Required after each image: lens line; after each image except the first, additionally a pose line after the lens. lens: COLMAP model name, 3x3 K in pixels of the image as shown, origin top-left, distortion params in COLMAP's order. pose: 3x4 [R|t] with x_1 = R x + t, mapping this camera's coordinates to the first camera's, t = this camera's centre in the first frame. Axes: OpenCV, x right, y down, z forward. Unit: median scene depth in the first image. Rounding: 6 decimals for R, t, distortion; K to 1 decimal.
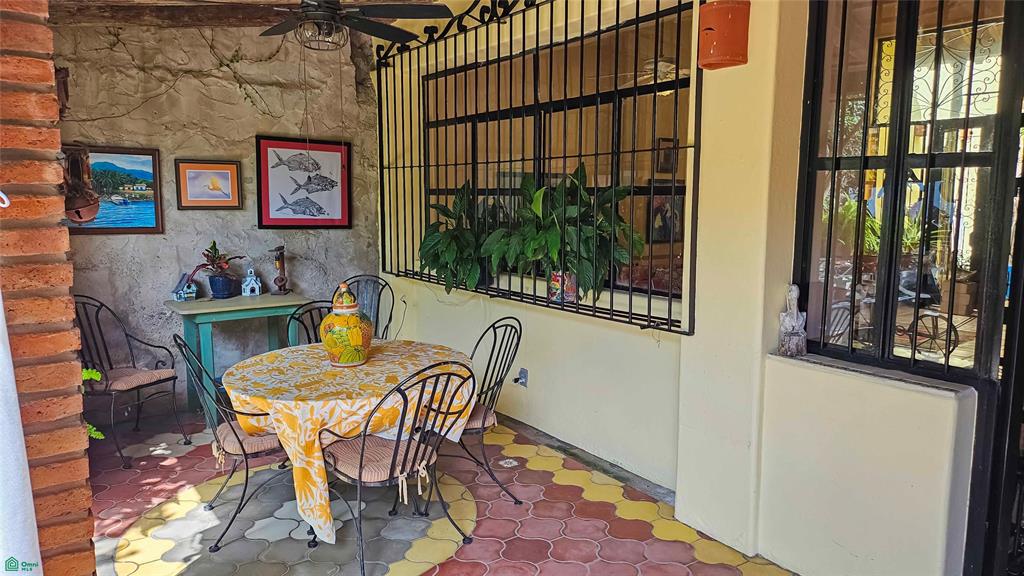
lens RADIAL K [[714.1, 0, 509.5], [0, 714.1, 284.3], [0, 0, 1]] dist [0.058919, -0.057571]
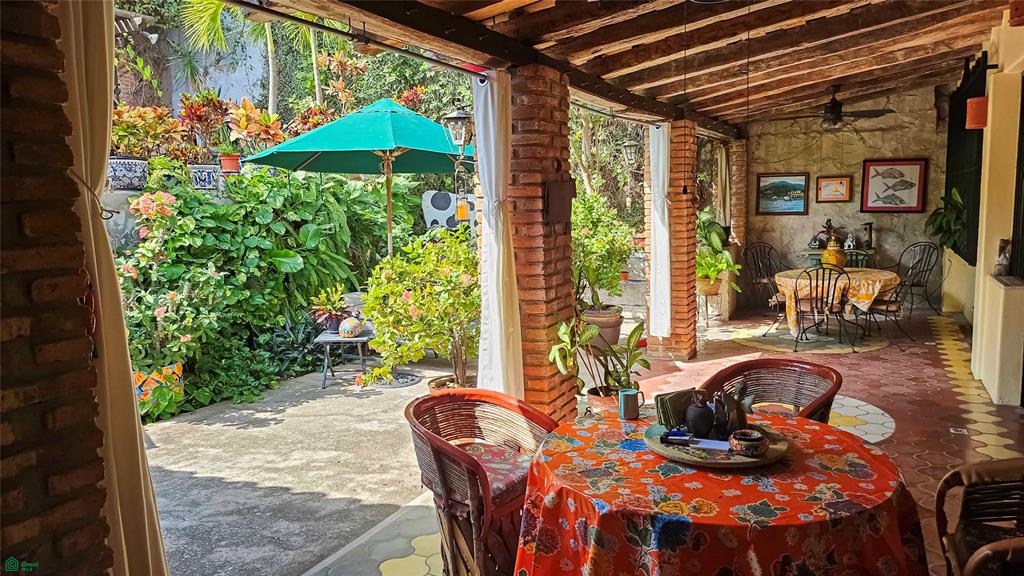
lens RADIAL K [[714.1, 0, 504.8], [0, 714.1, 288.2], [0, 0, 1]] dist [0.058919, -0.057571]
pose [[0.437568, 0.091343, -0.894534, 0.901875], [-0.082422, 0.994713, 0.061255, 0.073619], [0.895400, 0.046926, 0.442784, -0.583740]]
